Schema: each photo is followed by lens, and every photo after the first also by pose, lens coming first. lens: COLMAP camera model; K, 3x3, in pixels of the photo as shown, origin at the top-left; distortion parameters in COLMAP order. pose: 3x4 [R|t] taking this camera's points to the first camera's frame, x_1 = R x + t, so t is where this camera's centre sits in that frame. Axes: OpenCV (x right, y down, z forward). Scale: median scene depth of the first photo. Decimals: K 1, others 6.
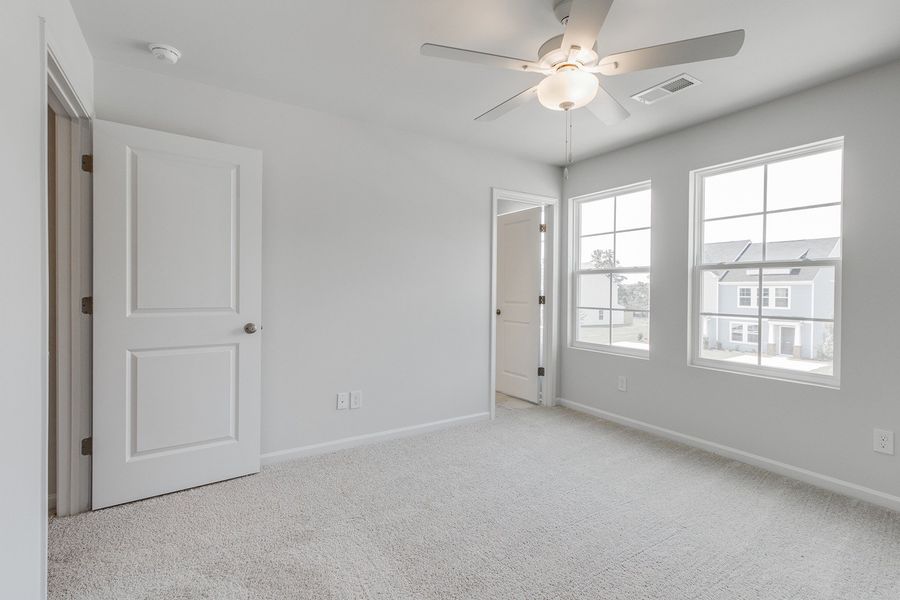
lens RADIAL K [[413.1, 0, 456.5], [0, 413.1, 290.7], [0, 0, 1]] dist [-0.001526, -0.000457]
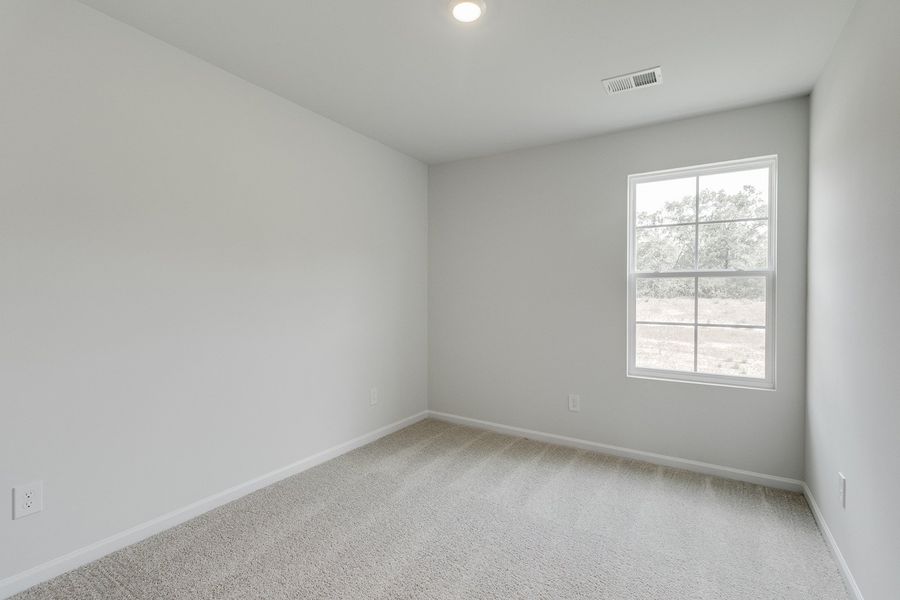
lens RADIAL K [[403.5, 0, 450.0], [0, 403.5, 300.0], [0, 0, 1]] dist [-0.001945, -0.000196]
pose [[0.912002, -0.000759, 0.410184, -0.223138], [-0.001529, 0.999985, 0.005252, -0.002027], [-0.410182, -0.005417, 0.911988, 0.334795]]
